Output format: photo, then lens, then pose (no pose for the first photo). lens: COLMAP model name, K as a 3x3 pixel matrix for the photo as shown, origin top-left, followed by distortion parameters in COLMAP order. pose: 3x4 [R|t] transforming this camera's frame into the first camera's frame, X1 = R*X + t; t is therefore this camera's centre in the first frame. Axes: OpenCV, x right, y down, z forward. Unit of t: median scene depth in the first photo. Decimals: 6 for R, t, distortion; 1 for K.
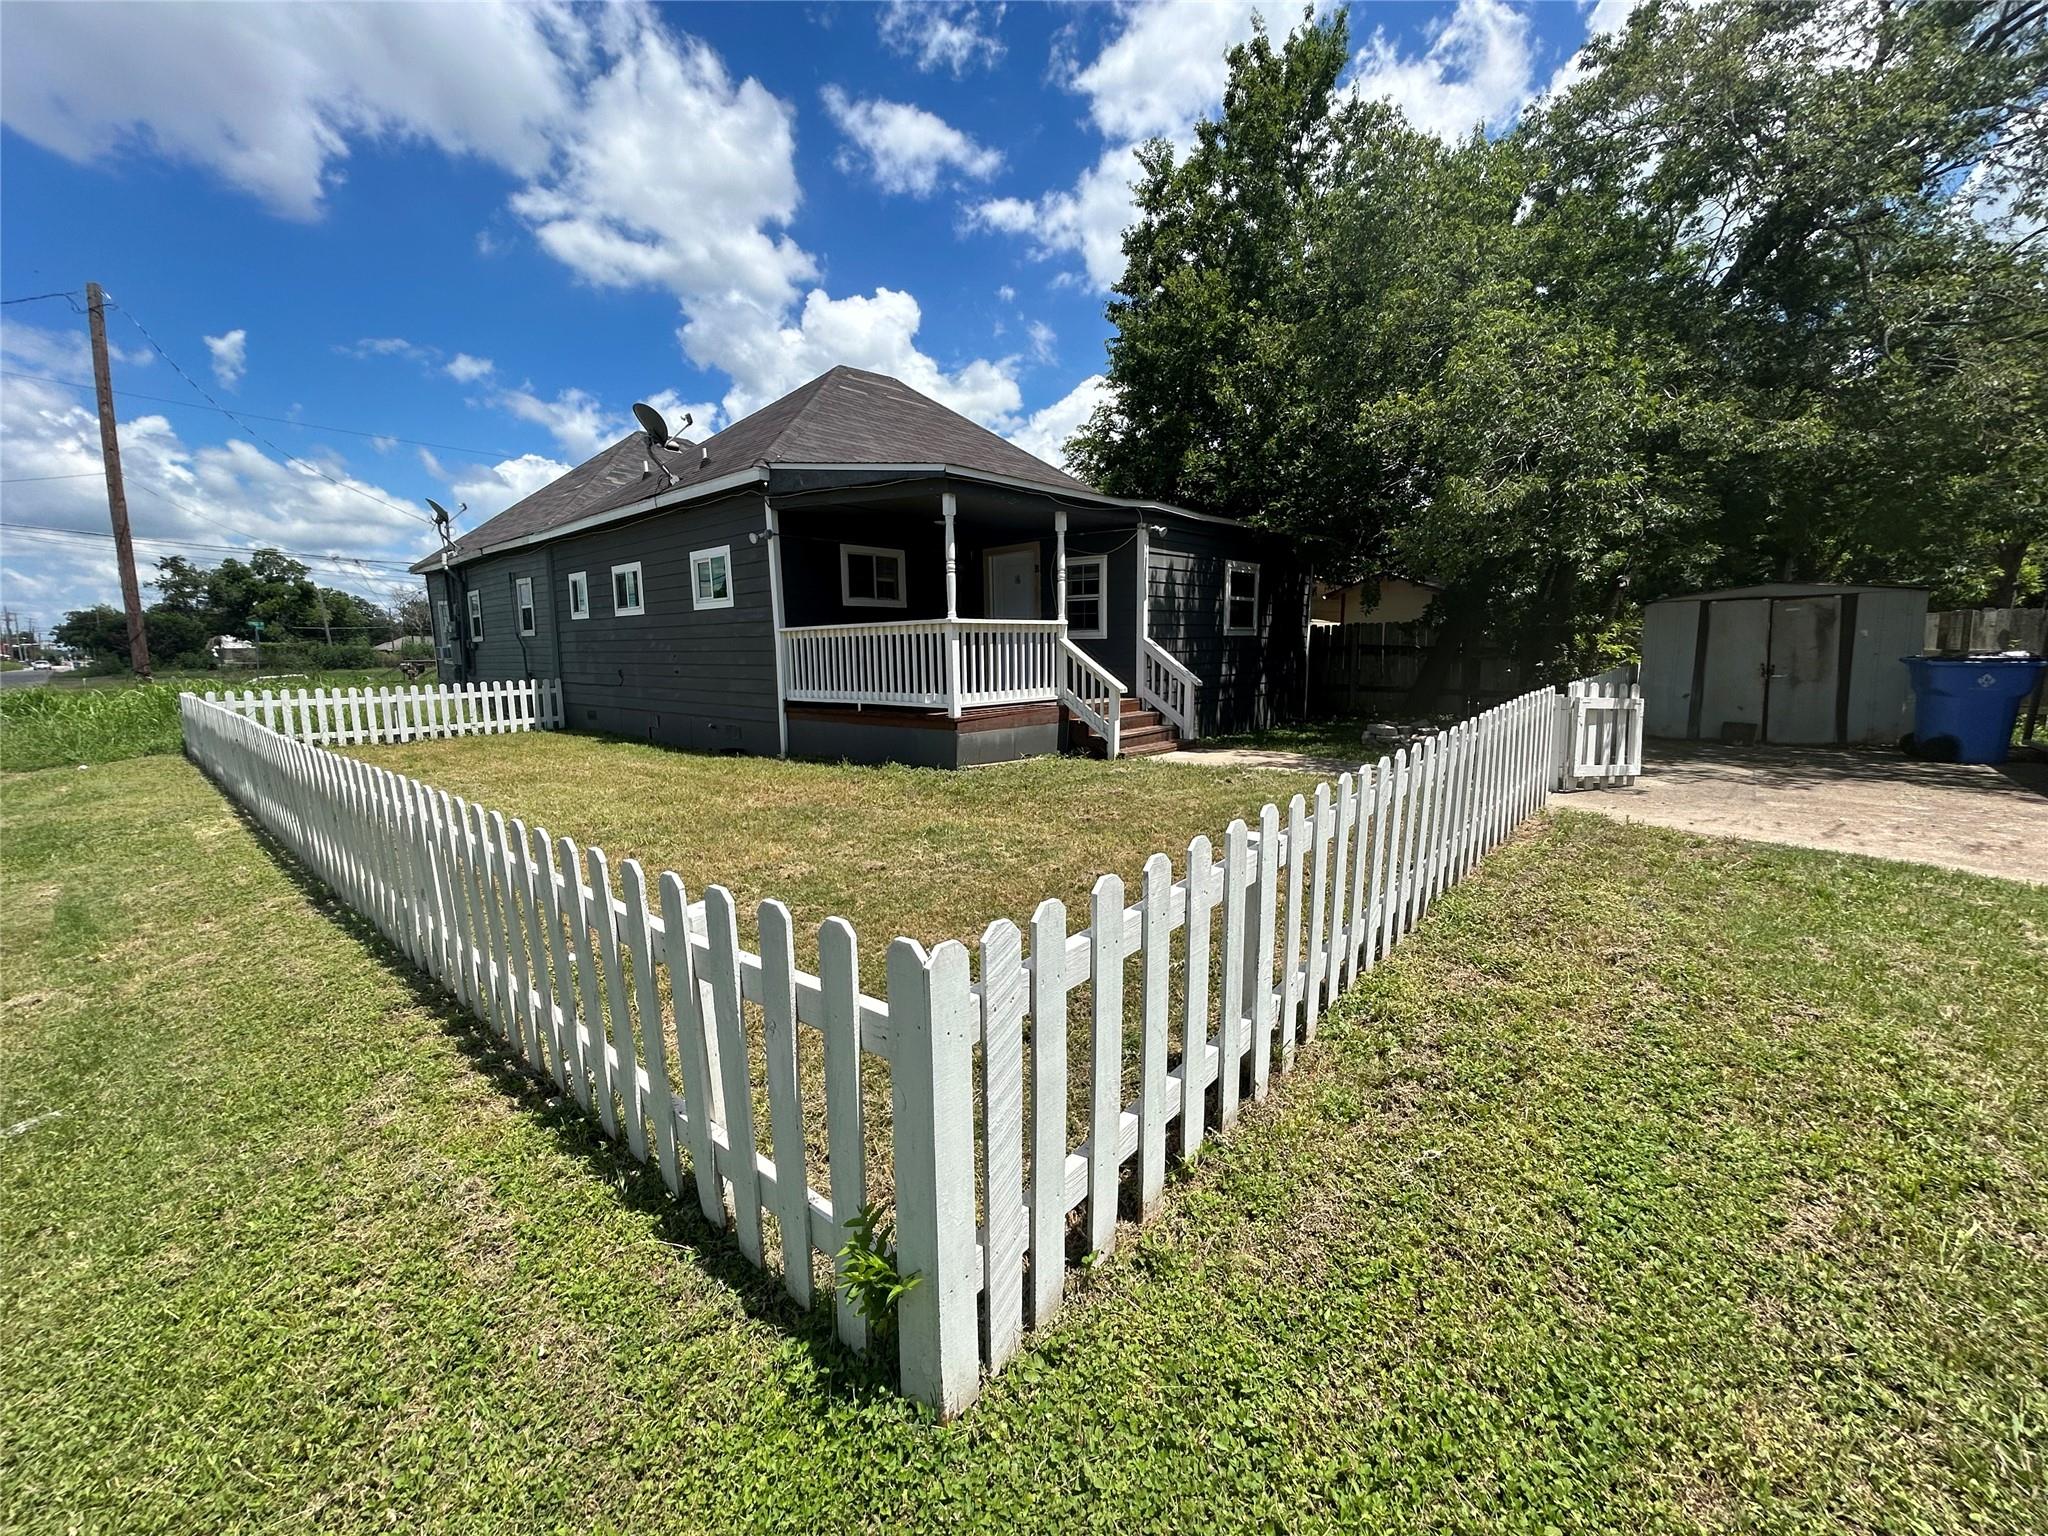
lens RADIAL K [[821.3, 0, 1025.0], [0, 821.3, 765.4], [0, 0, 1]] dist [-0.002281, 0.000571]
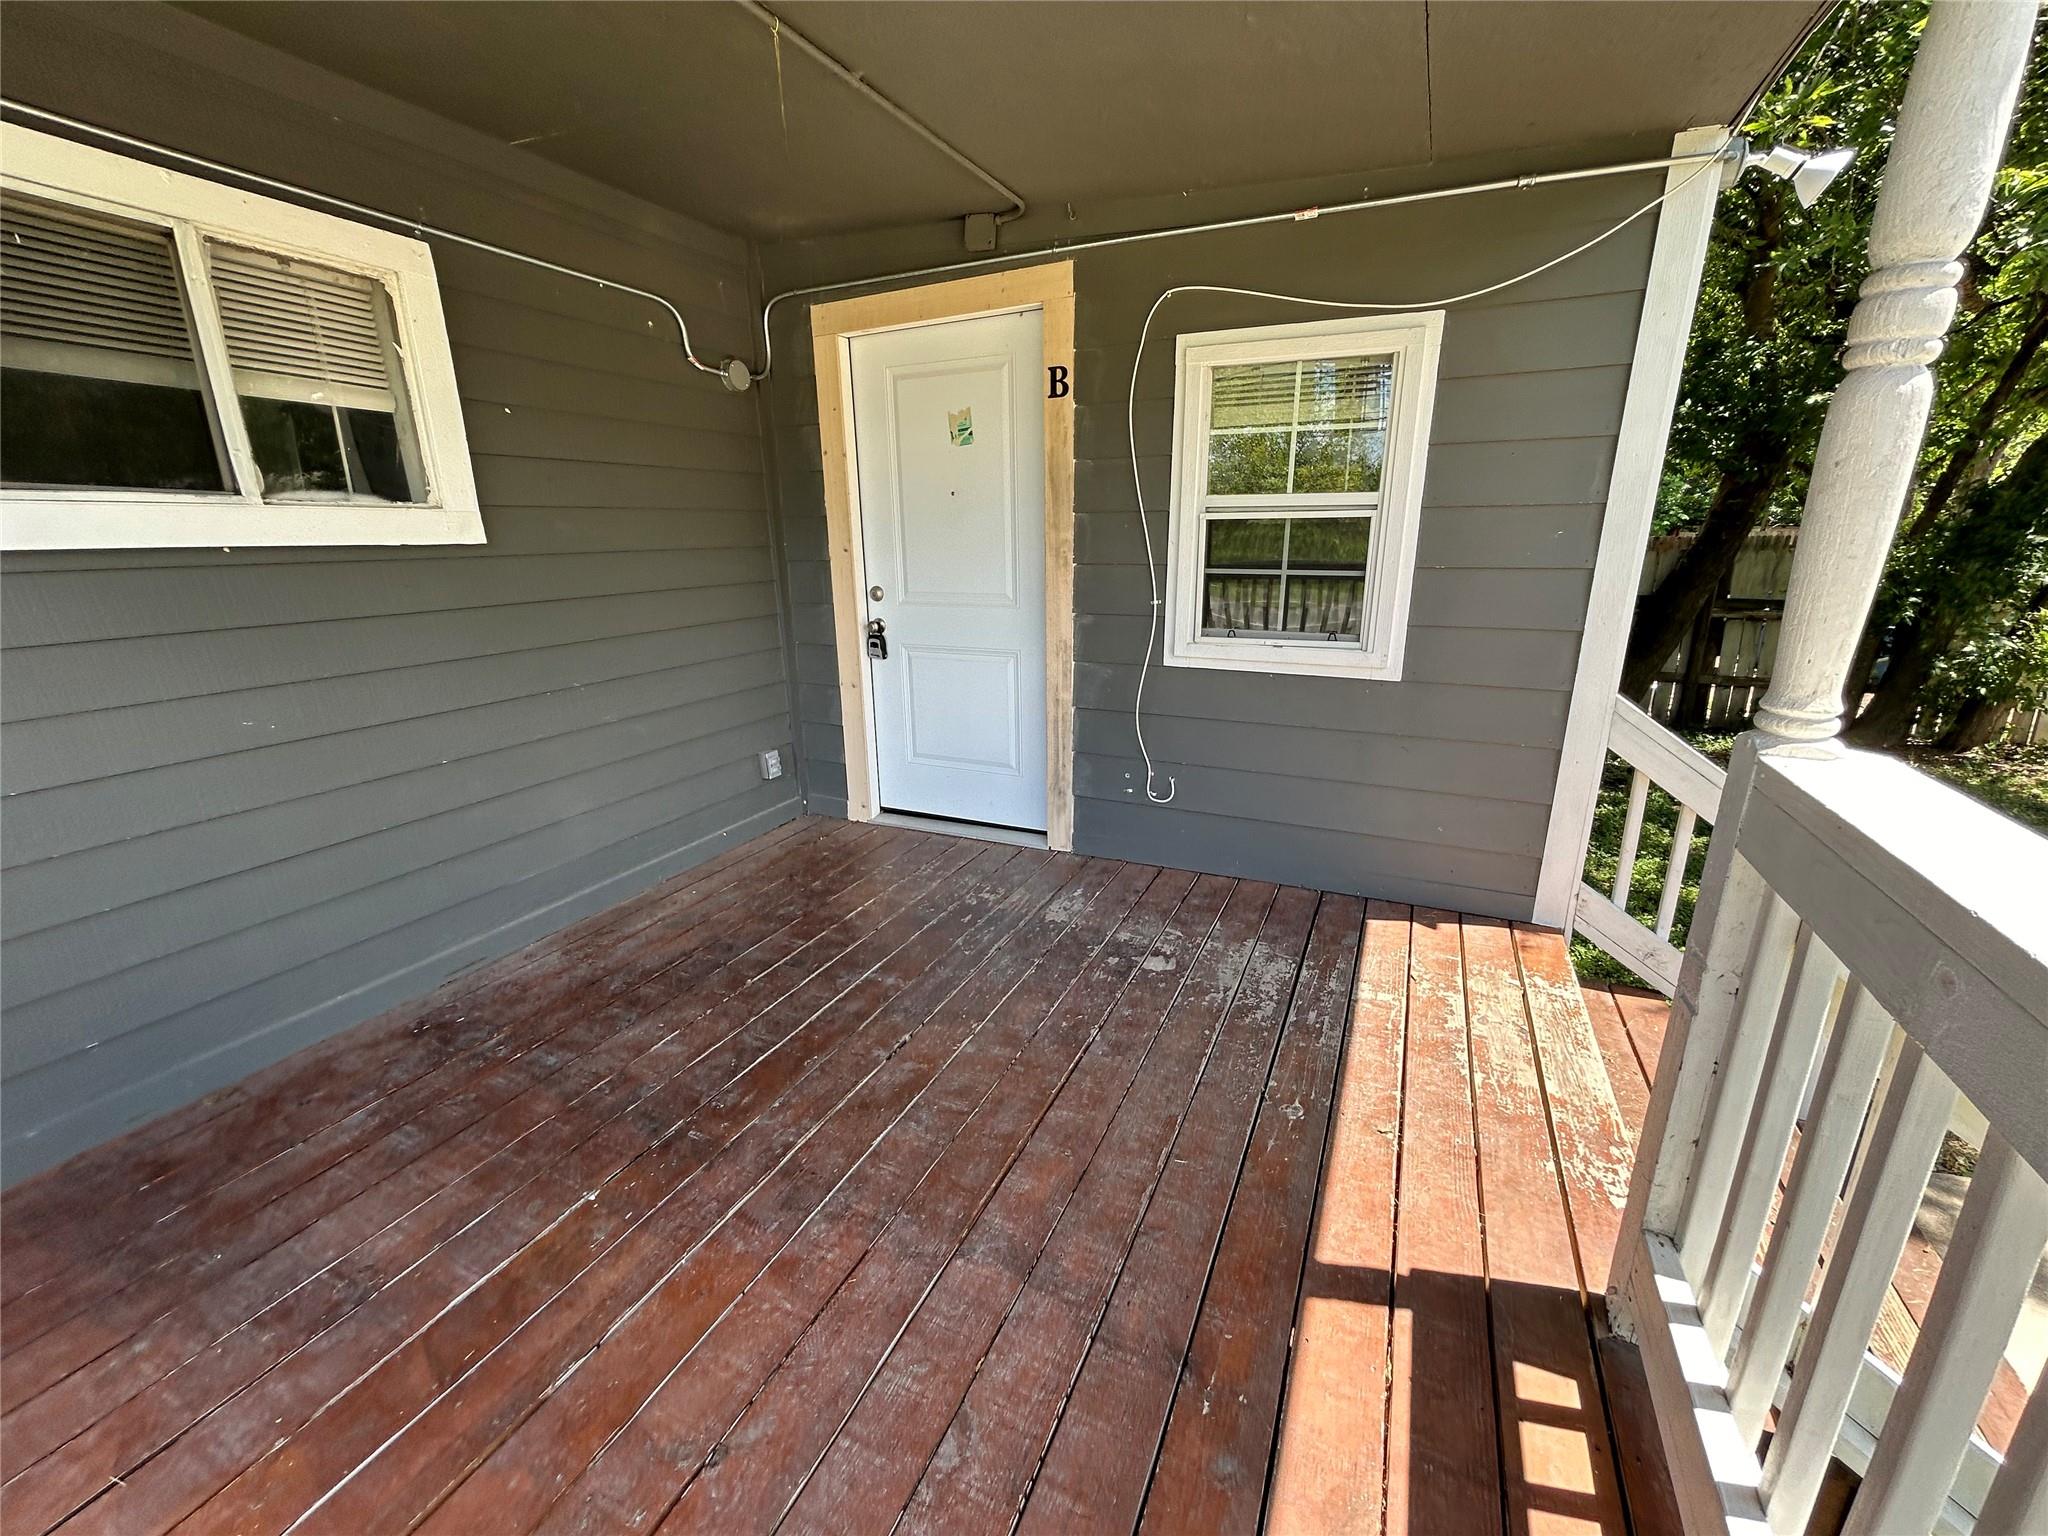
lens RADIAL K [[821.3, 0, 1025.0], [0, 821.3, 765.4], [0, 0, 1]] dist [-0.002281, 0.000571]
pose [[0.959607, -0.074124, 0.271405, -0.078027], [0.038010, 0.989981, 0.135986, -0.171307], [-0.278766, -0.120177, 0.952810, 0.812109]]
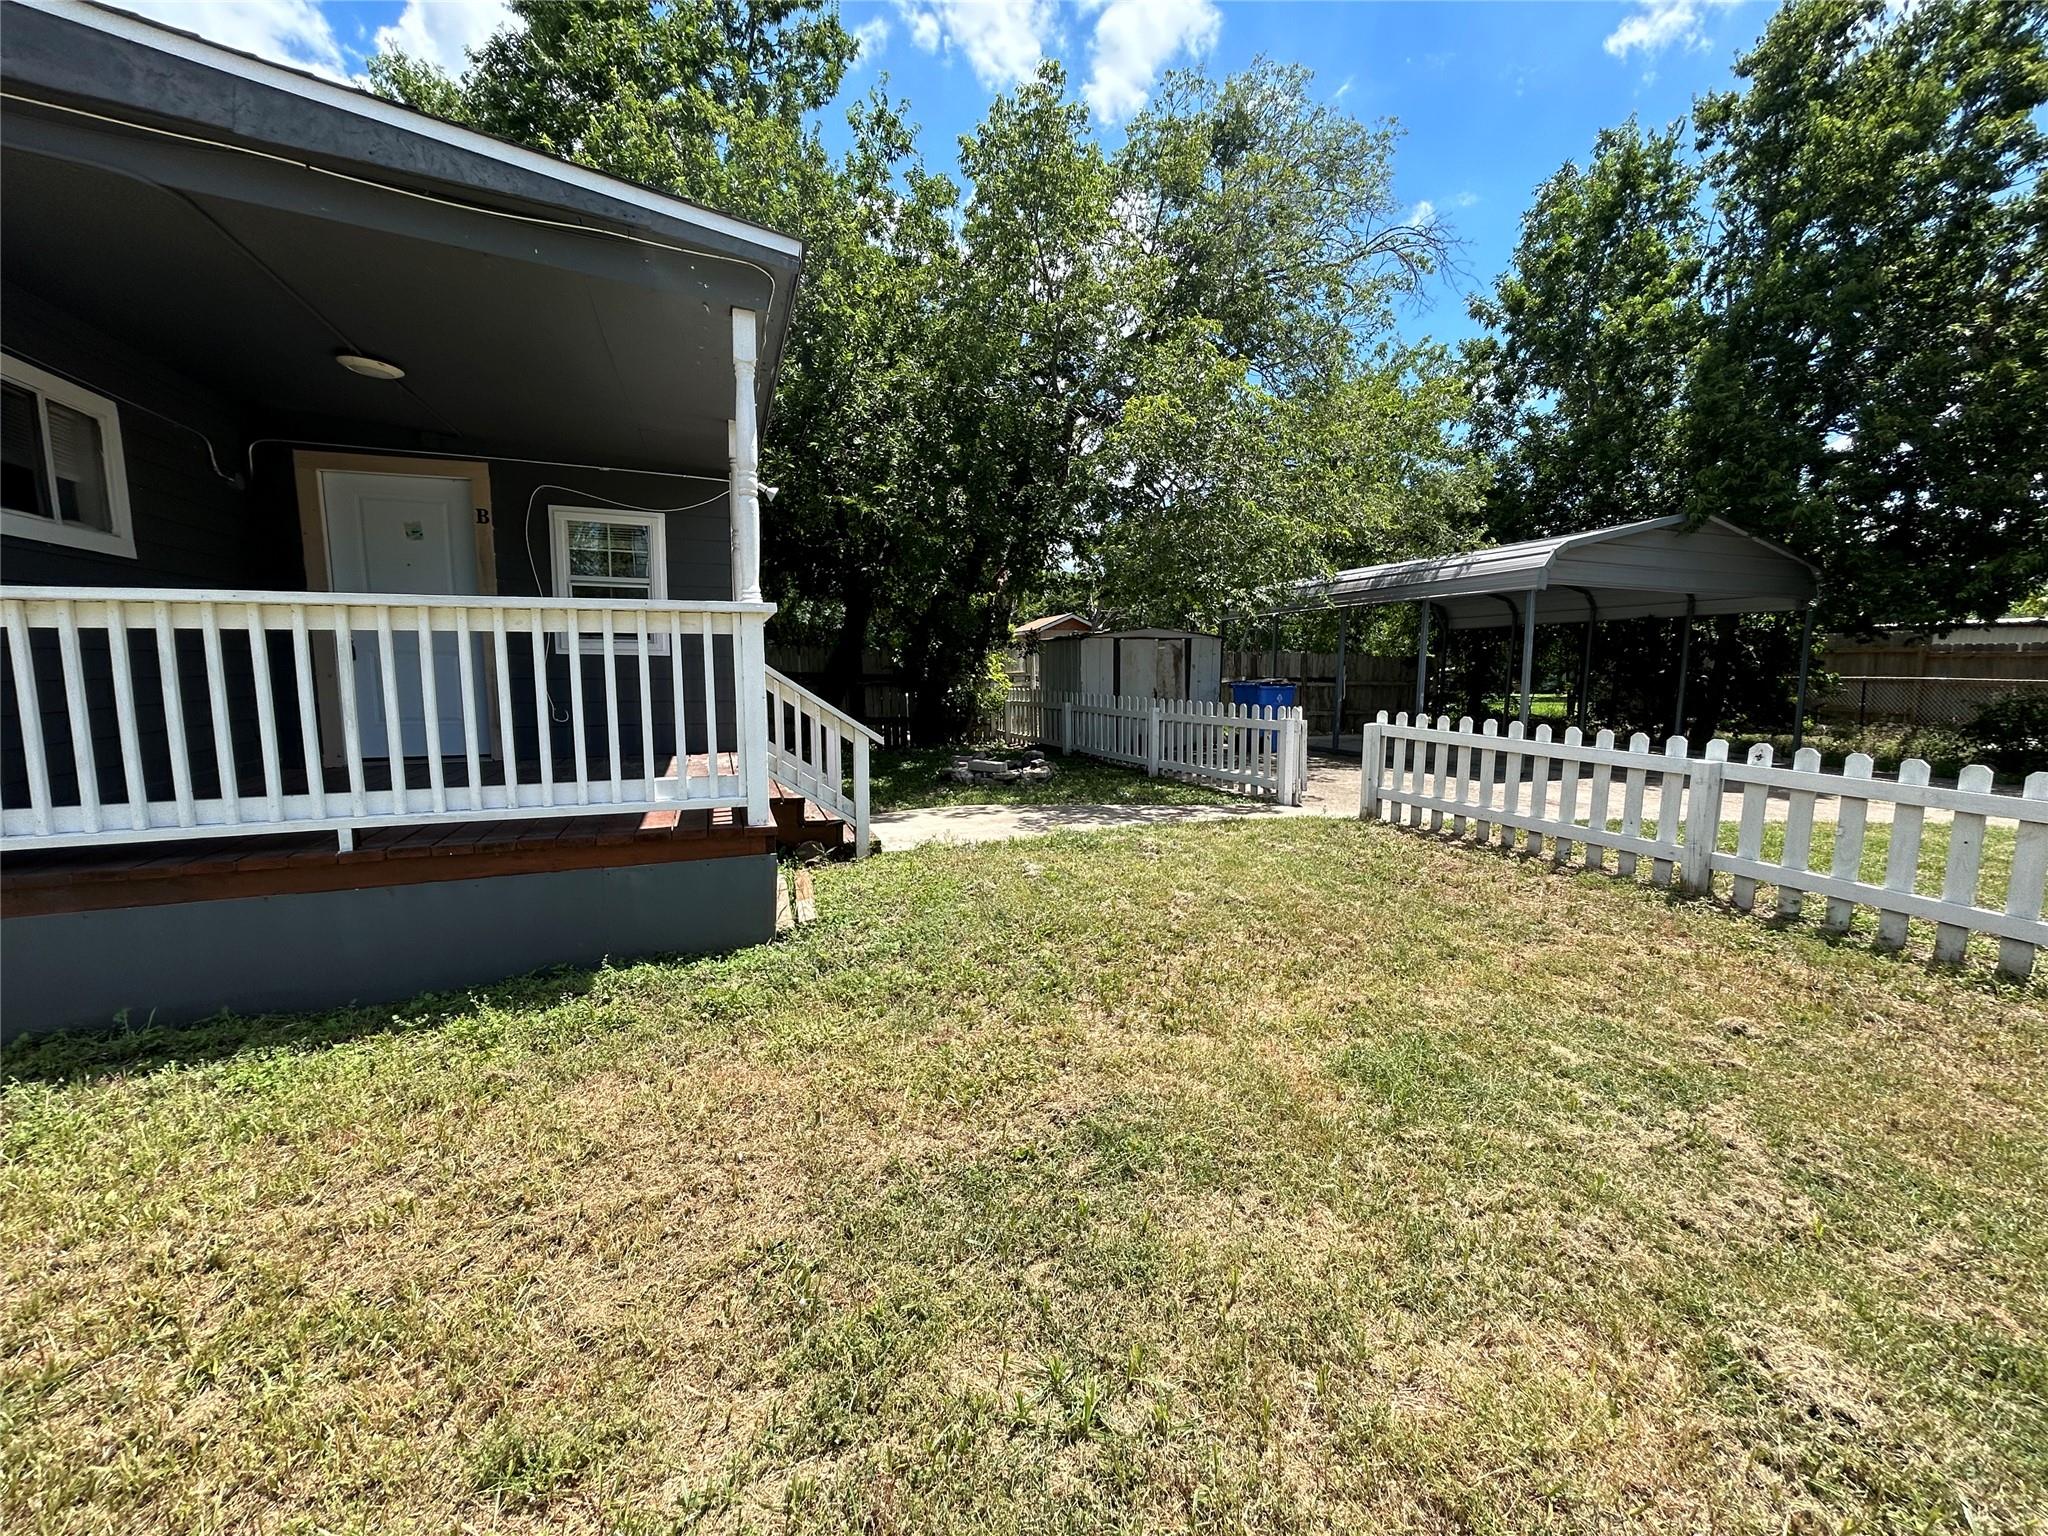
lens RADIAL K [[821.3, 0, 1025.0], [0, 821.3, 765.4], [0, 0, 1]] dist [-0.002281, 0.000571]
pose [[0.465459, -0.090717, 0.880408, -0.316920], [0.117815, 0.992232, 0.039952, -0.071254], [-0.877193, 0.085130, 0.472531, 0.514050]]
